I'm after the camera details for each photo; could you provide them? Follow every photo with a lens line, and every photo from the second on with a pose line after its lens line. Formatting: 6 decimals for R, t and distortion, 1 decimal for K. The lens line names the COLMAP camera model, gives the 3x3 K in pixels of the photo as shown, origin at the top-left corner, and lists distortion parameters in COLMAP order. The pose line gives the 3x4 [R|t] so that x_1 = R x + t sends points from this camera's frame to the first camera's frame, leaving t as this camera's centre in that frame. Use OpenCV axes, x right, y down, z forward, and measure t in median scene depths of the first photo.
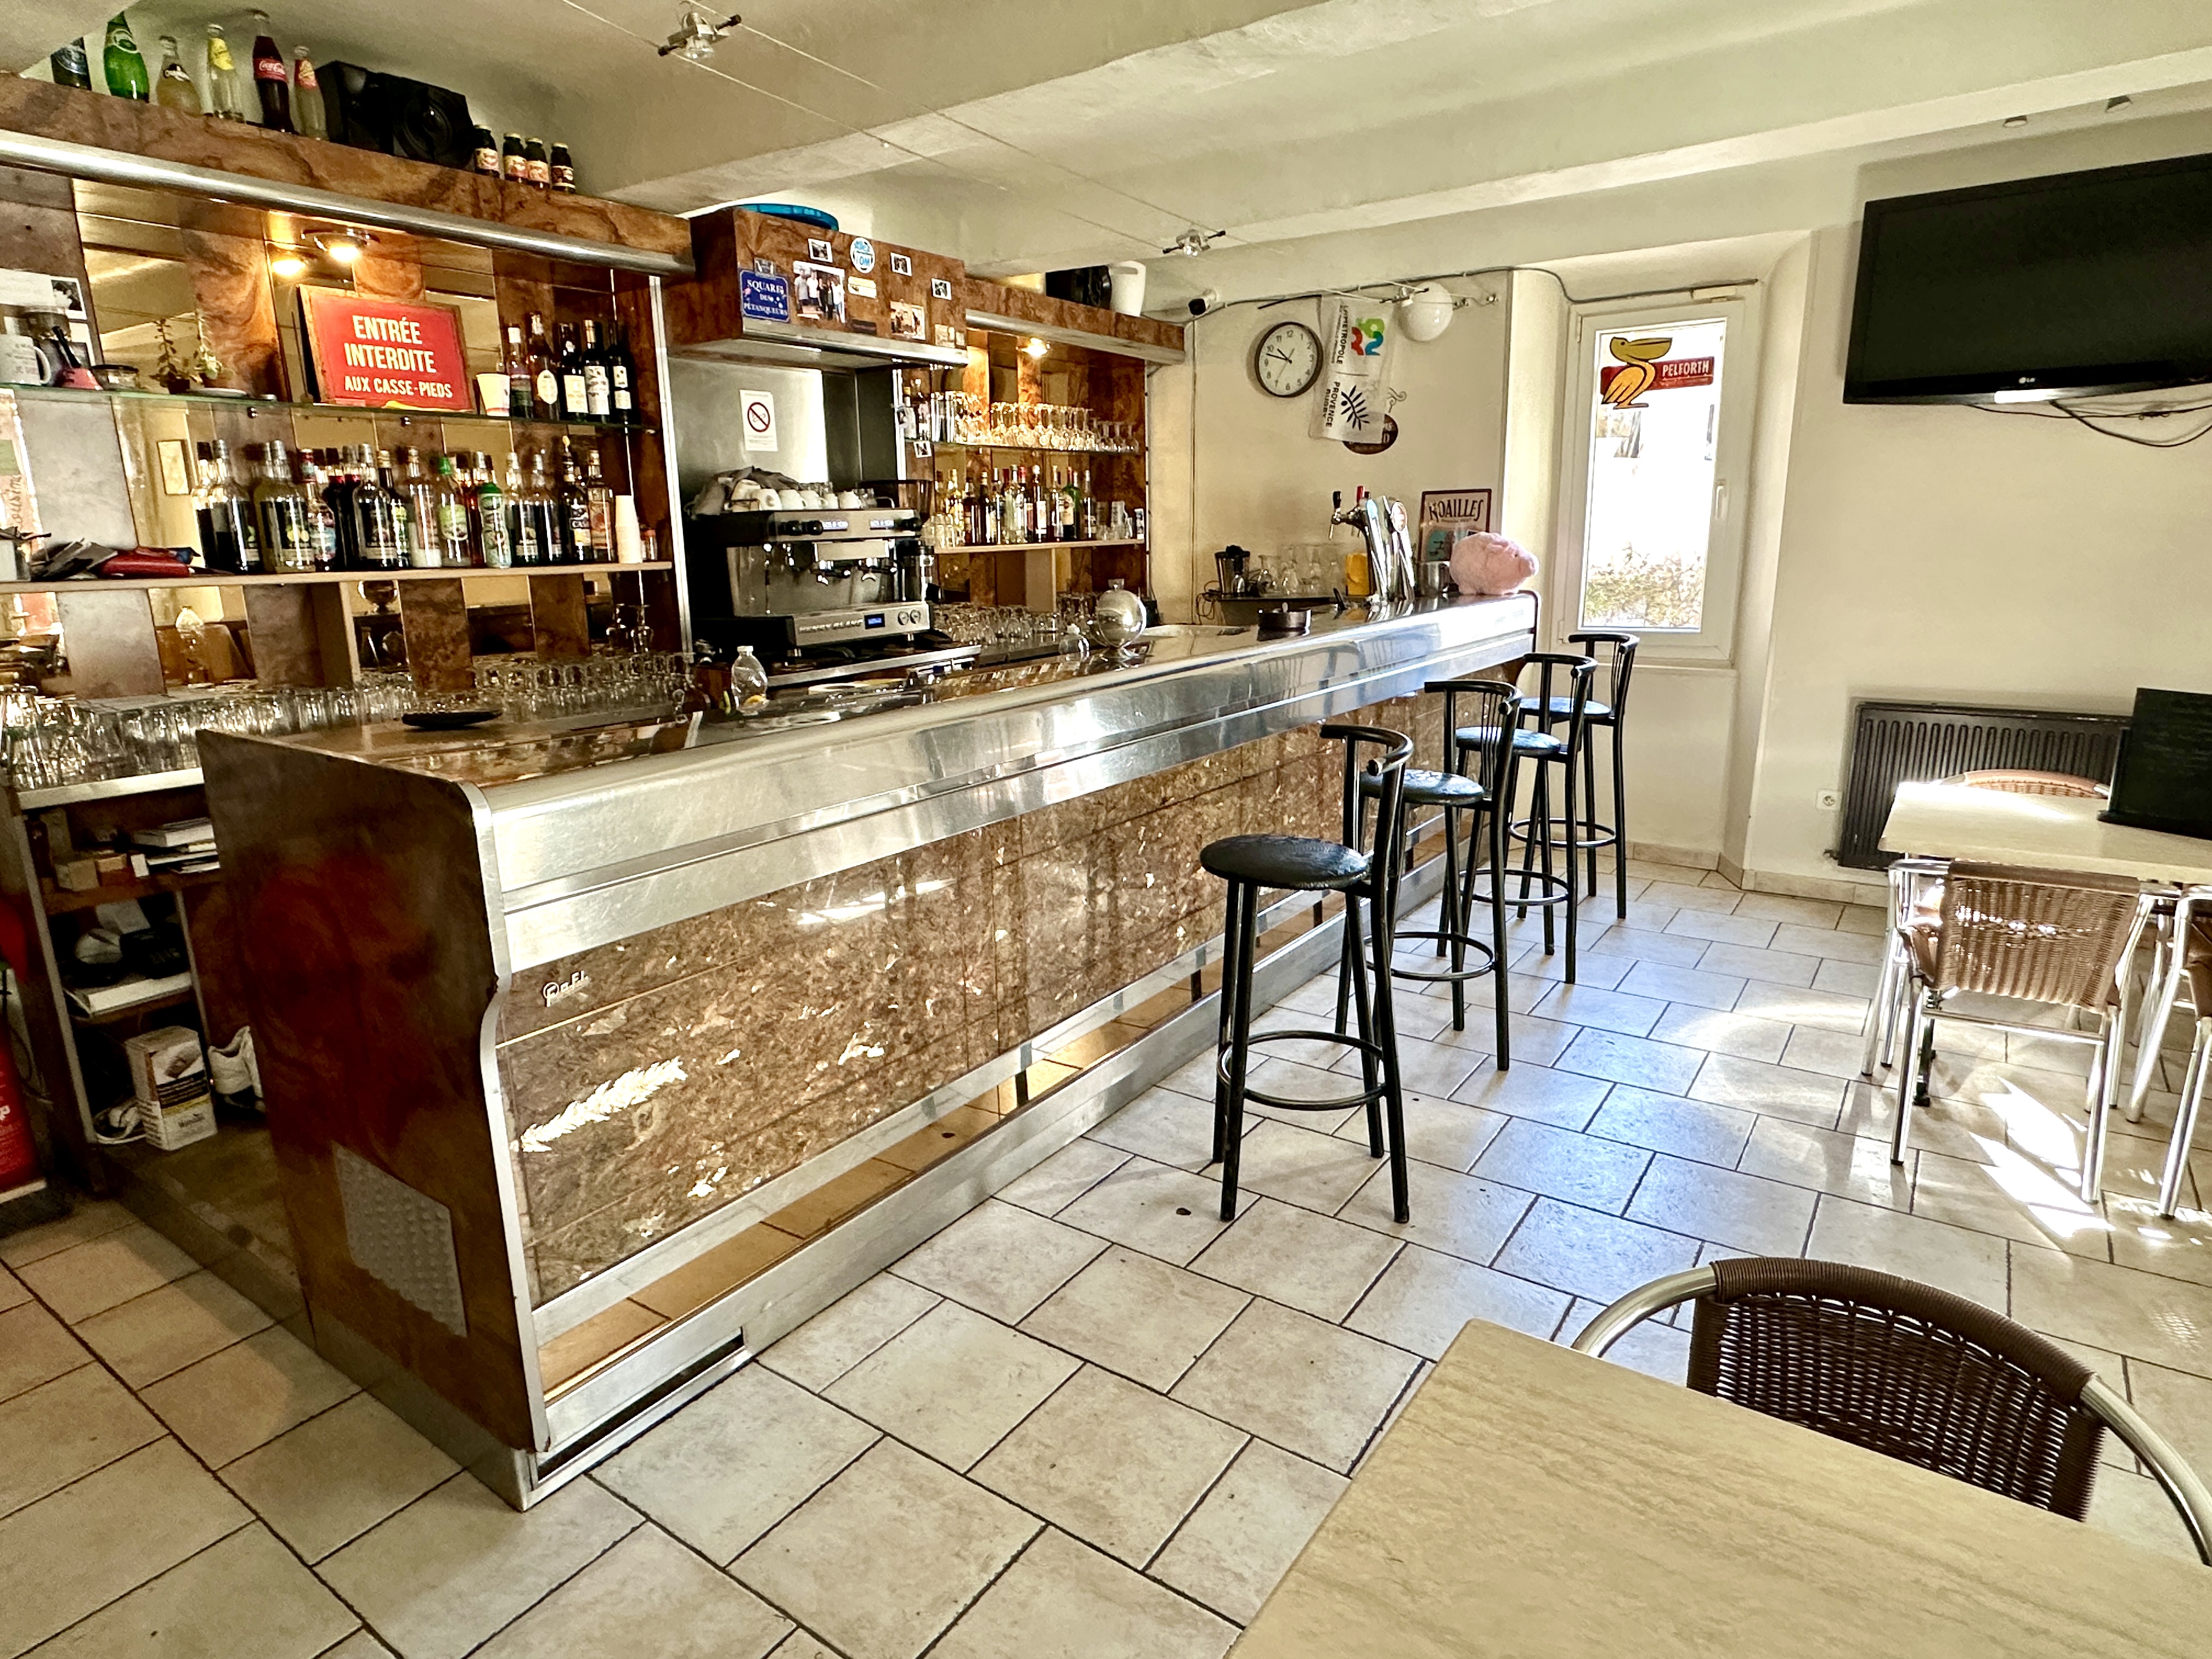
lens RADIAL K [[1250.5, 0, 1106.0], [0, 1250.5, 829.5], [0, 0, 1]] dist [-0.011496, -0.002055]
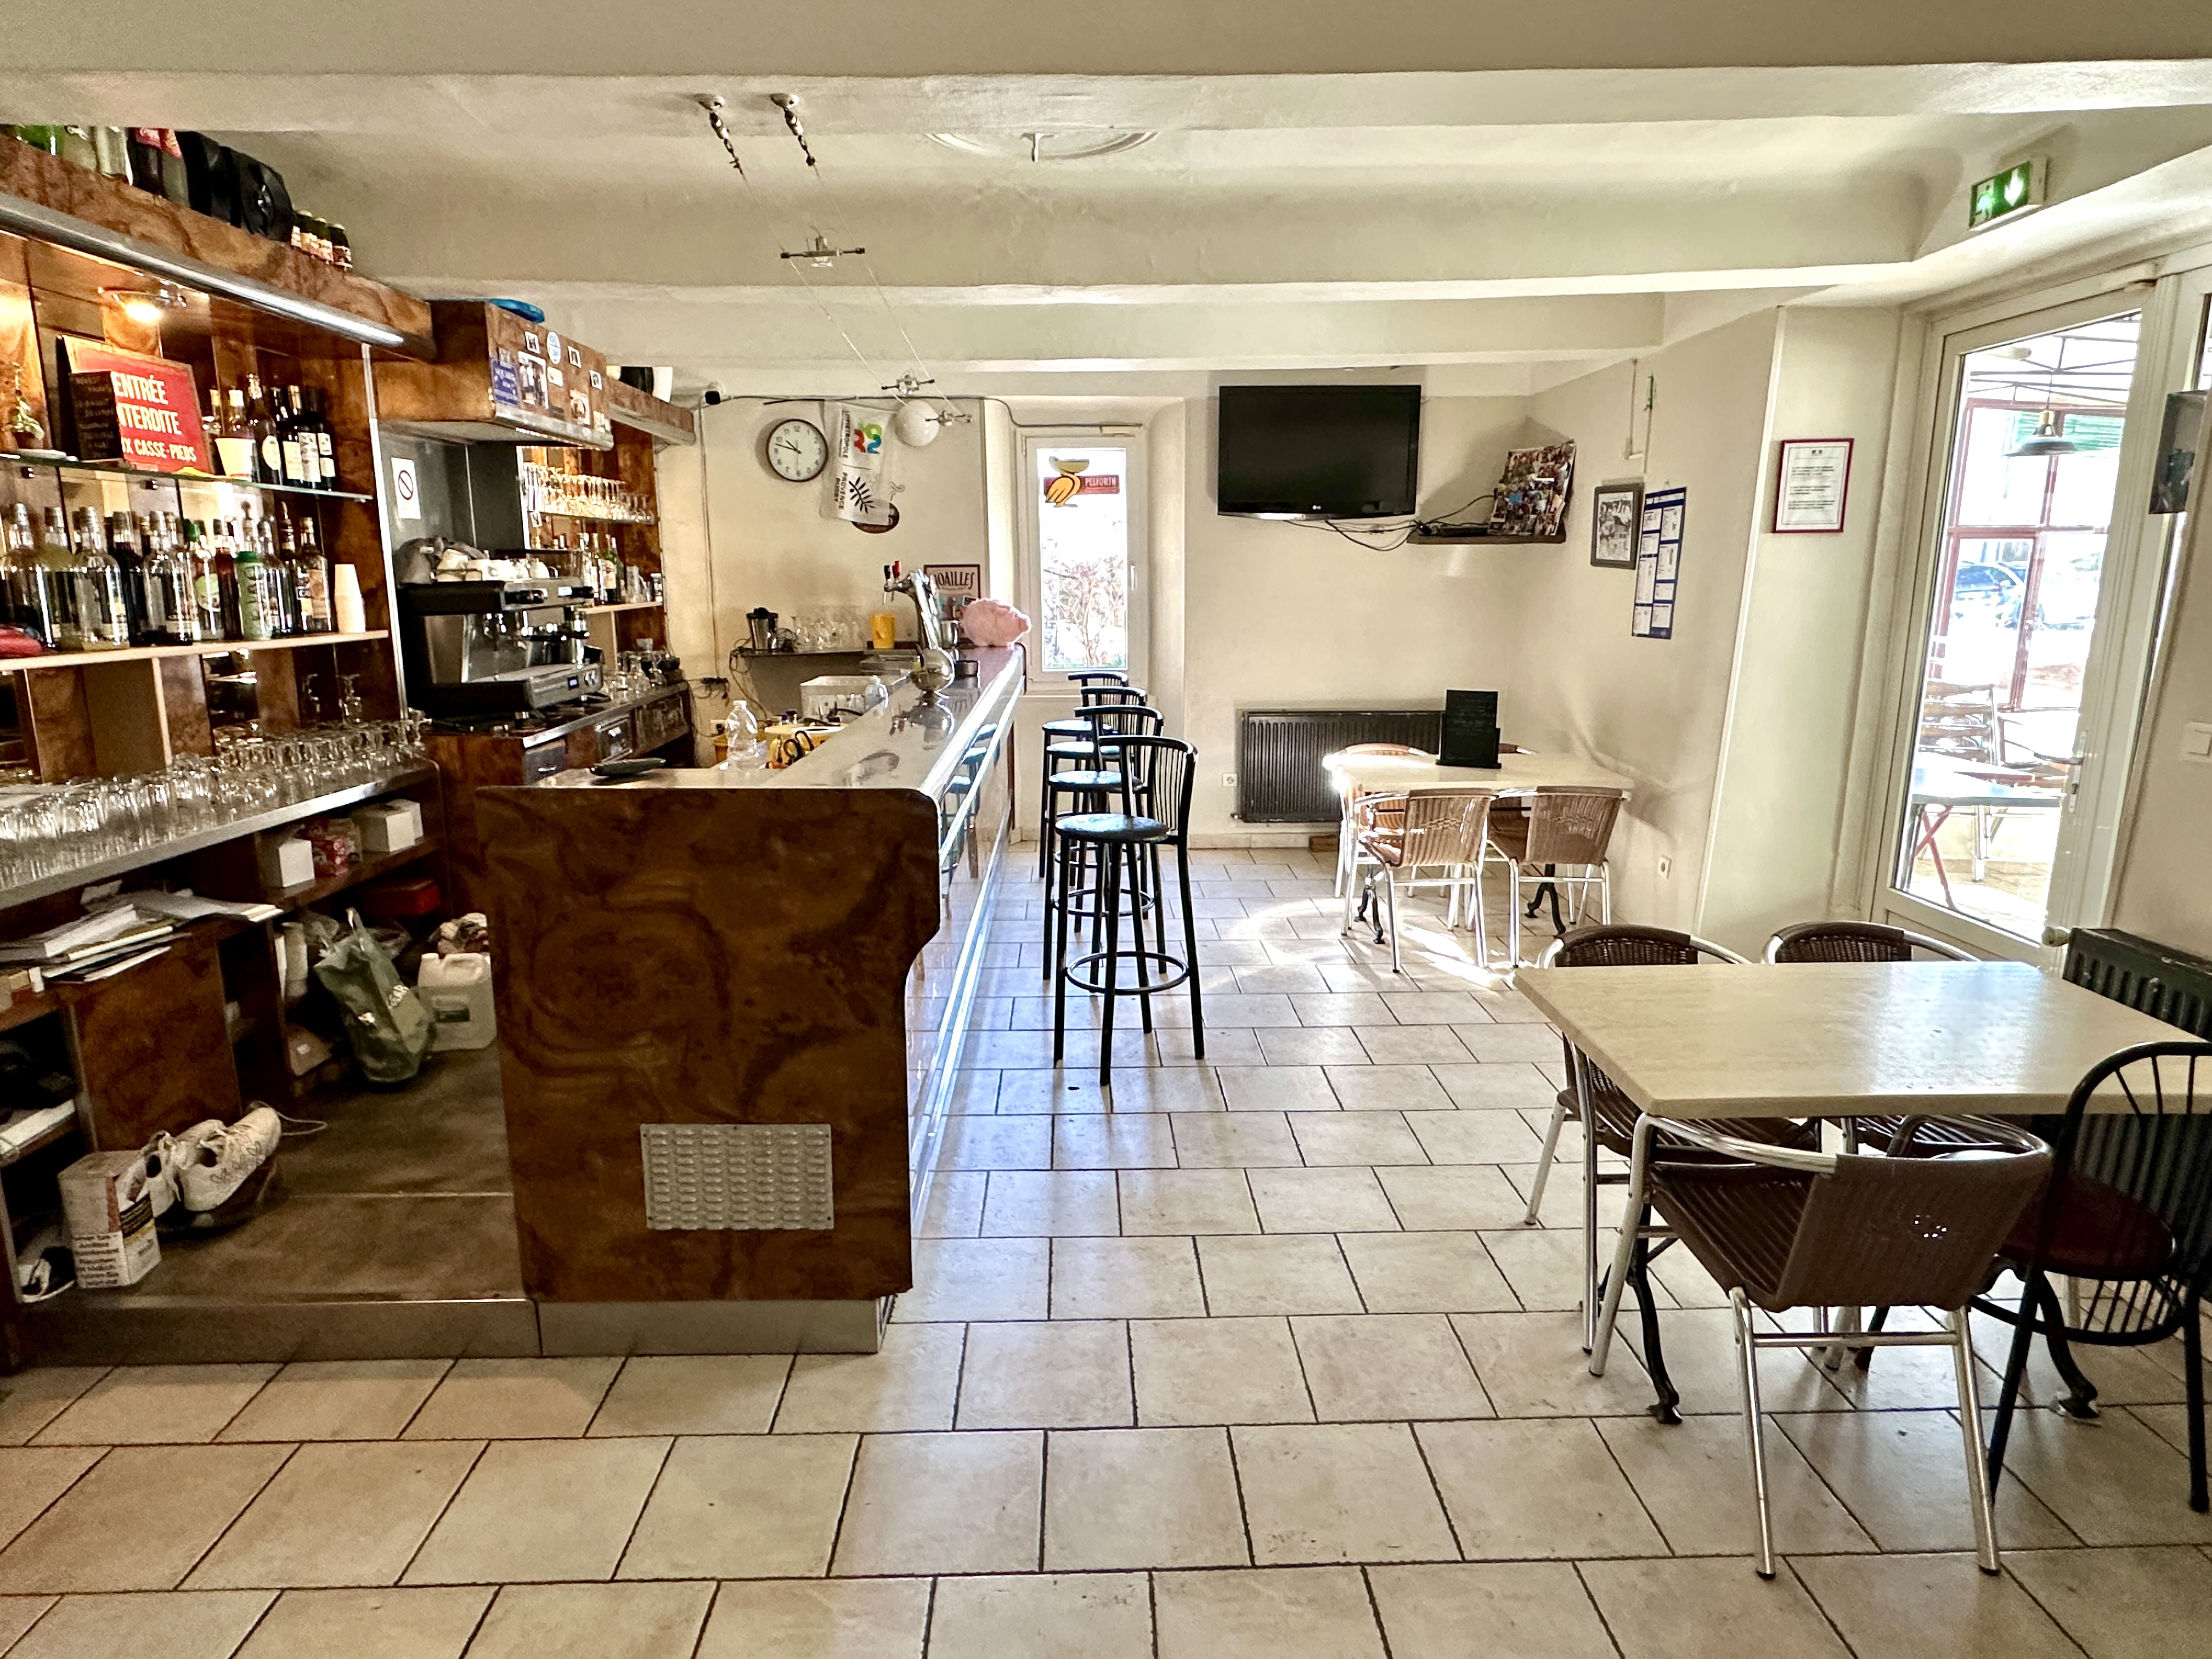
lens RADIAL K [[1250.5, 0, 1106.0], [0, 1250.5, 829.5], [0, 0, 1]] dist [-0.011496, -0.002055]
pose [[0.800856, -0.105526, 0.589486, -0.503851], [0.128007, 0.991767, 0.003634, 0.012623], [-0.585016, 0.072548, 0.807770, -0.127613]]
